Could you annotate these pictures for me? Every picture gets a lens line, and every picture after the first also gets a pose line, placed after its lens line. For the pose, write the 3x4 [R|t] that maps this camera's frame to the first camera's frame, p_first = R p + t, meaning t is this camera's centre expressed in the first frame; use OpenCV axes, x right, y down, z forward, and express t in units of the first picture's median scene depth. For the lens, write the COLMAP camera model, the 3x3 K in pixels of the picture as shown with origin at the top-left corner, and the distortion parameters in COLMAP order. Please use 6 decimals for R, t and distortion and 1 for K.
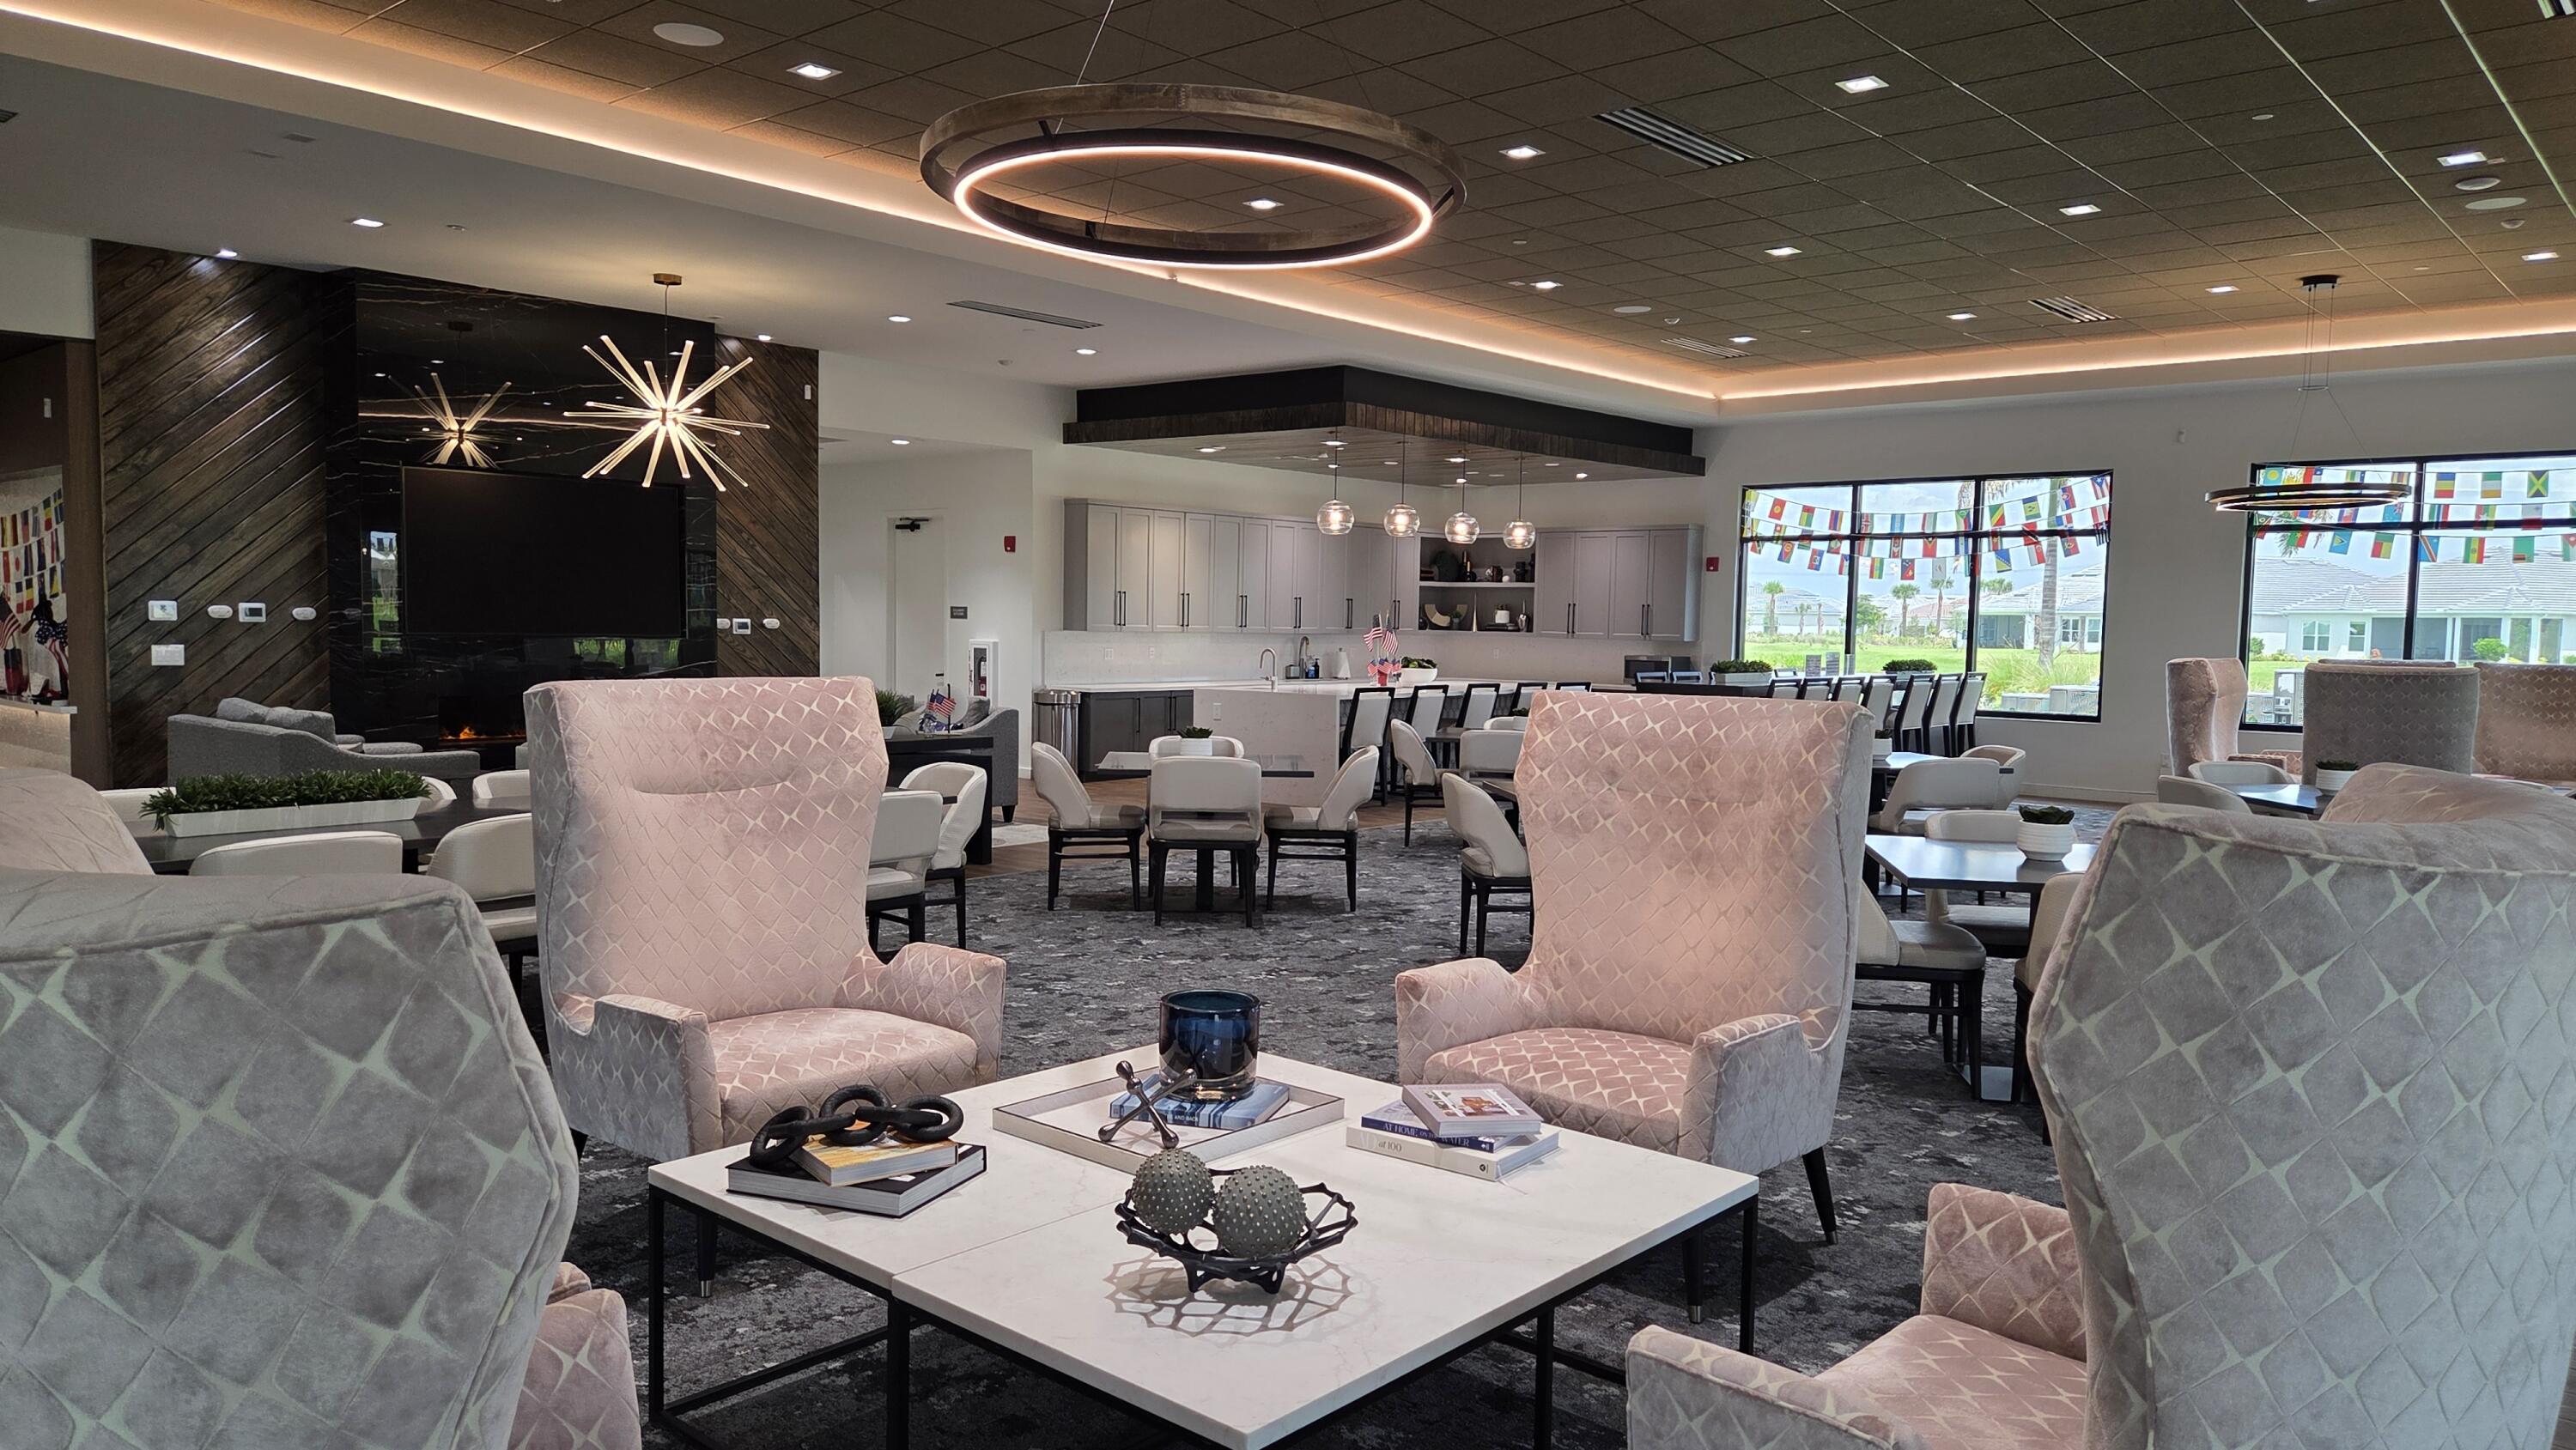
lens RADIAL K [[1720.3, 0, 1276.2], [0, 1720.3, 723.8], [0, 0, 1]] dist [0.091787, -0.092422]
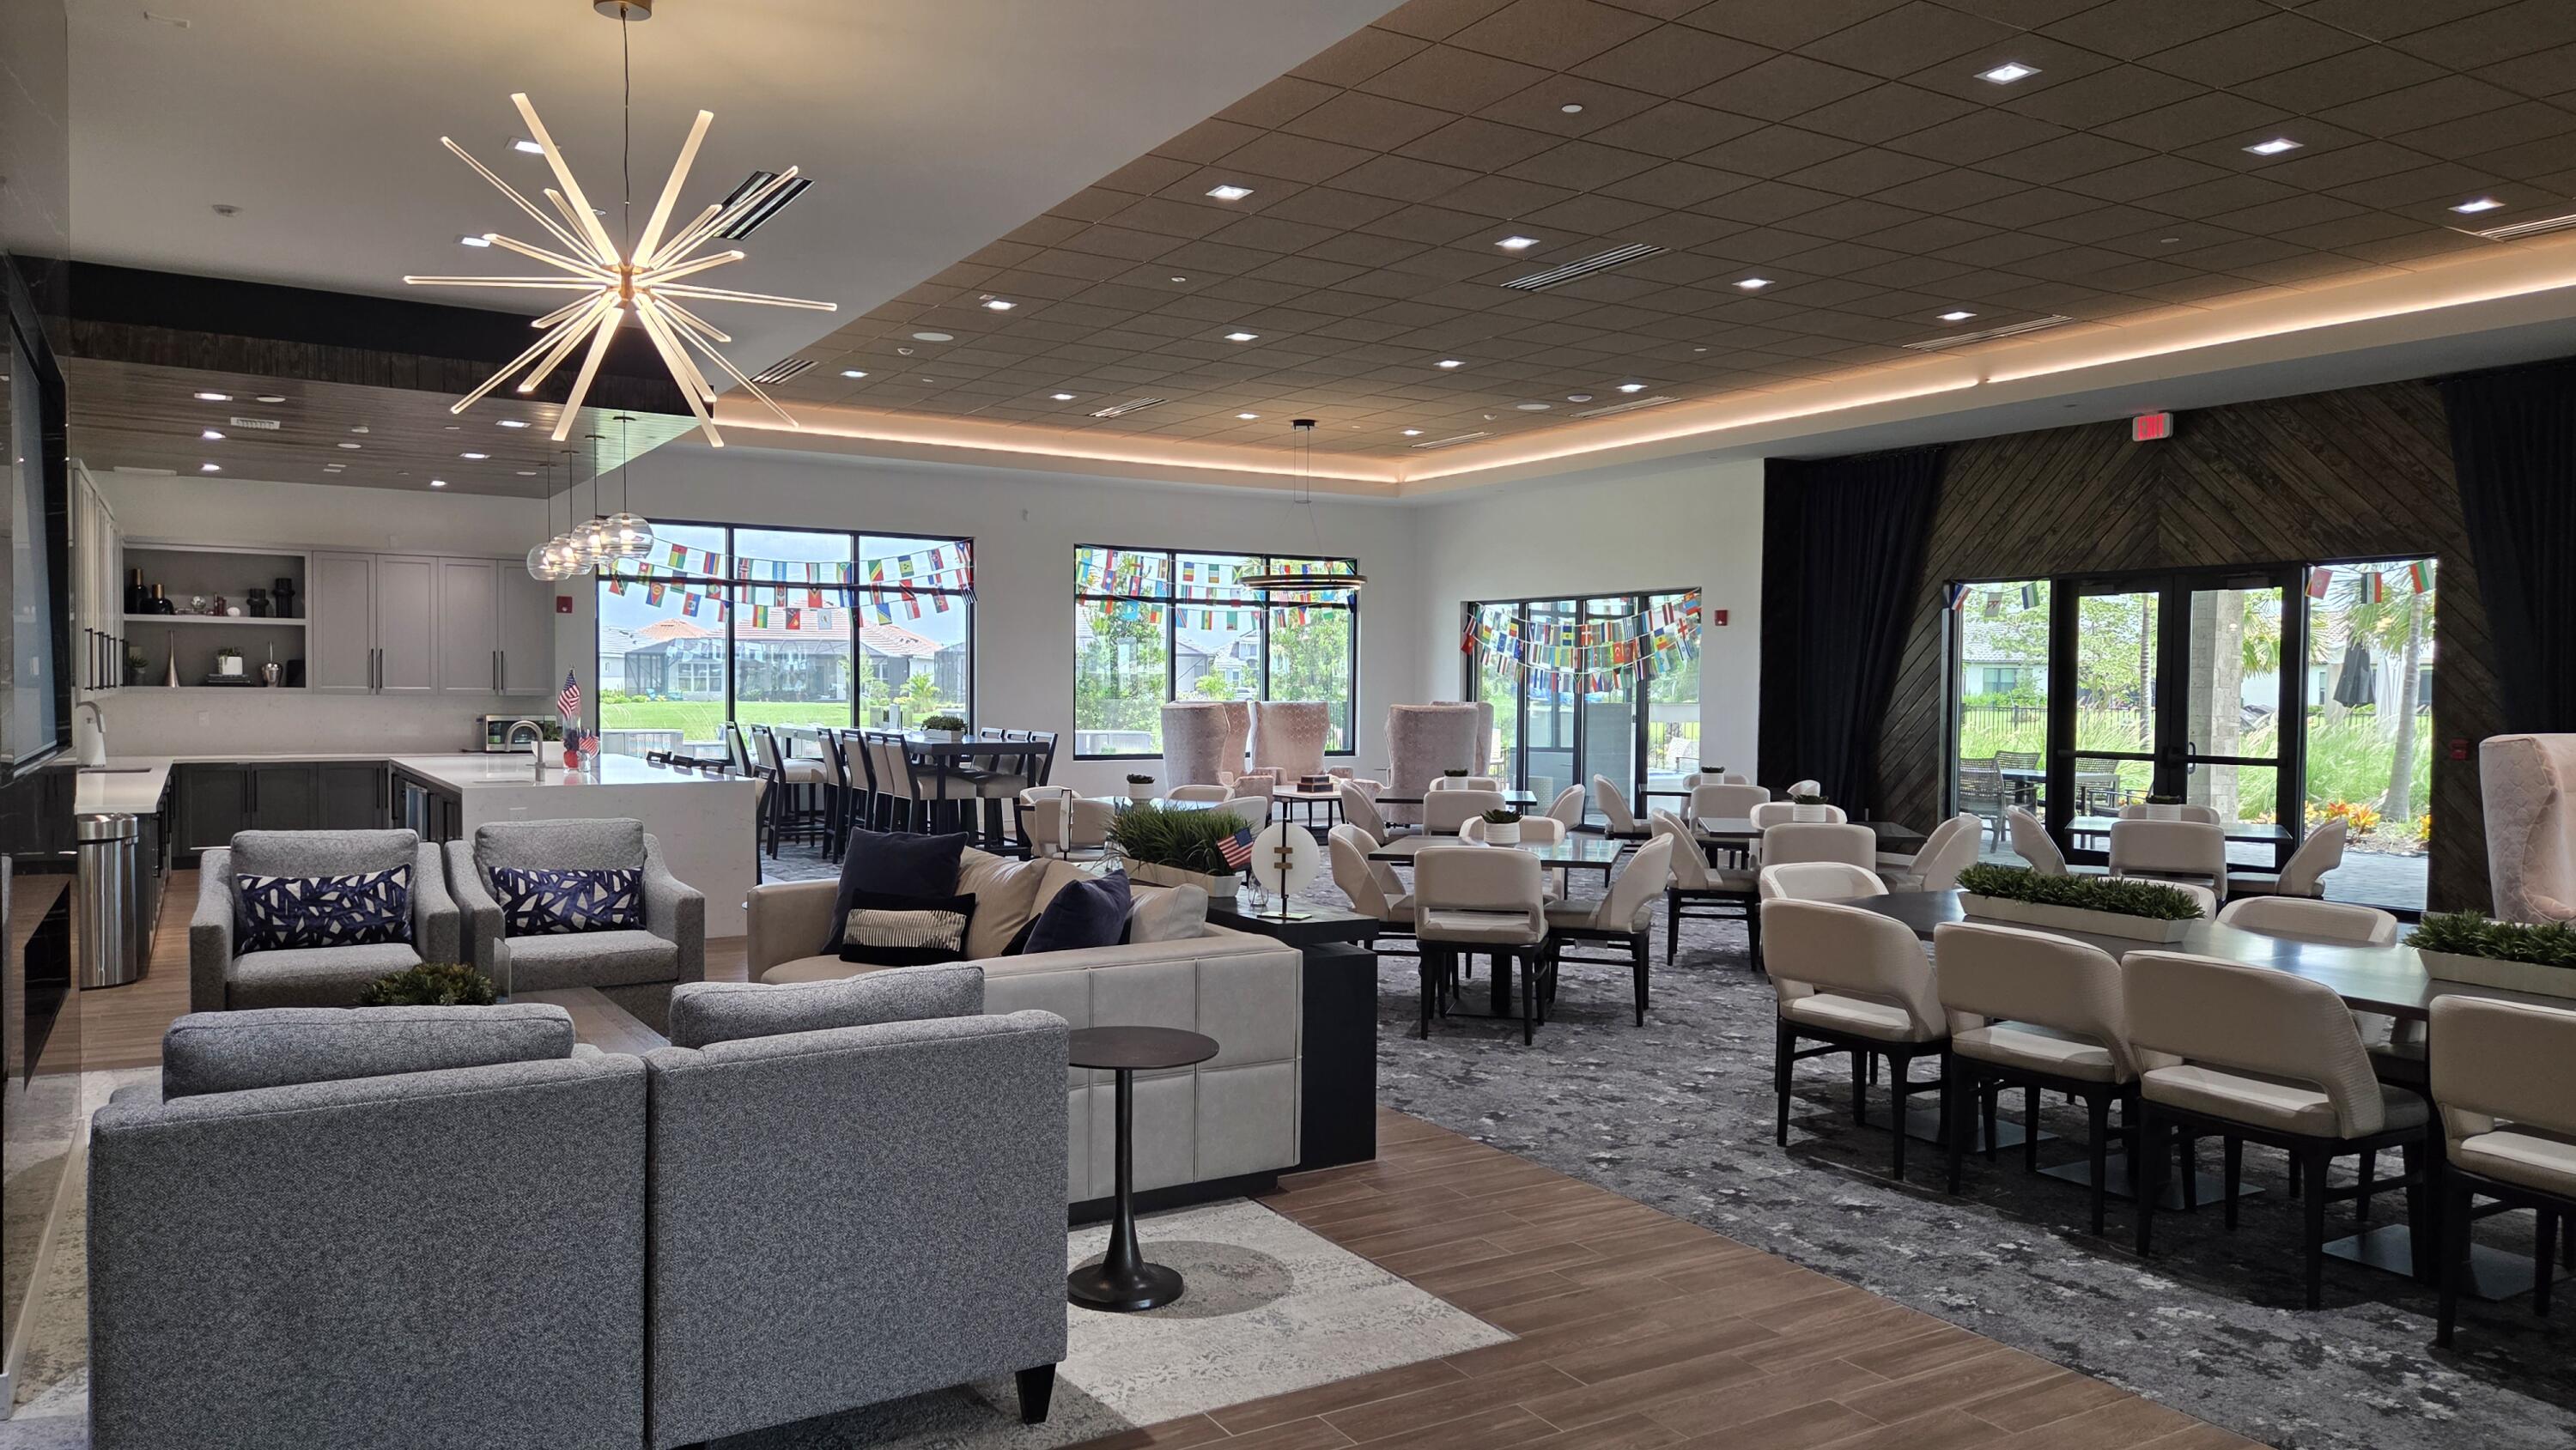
lens RADIAL K [[1720.3, 0, 1276.2], [0, 1720.3, 723.8], [0, 0, 1]] dist [0.091787, -0.092422]
pose [[0.302174, -0.039708, 0.952425, -0.498911], [0.052275, 0.998319, 0.025036, -0.041231], [-0.951818, 0.042222, 0.303742, 0.460125]]
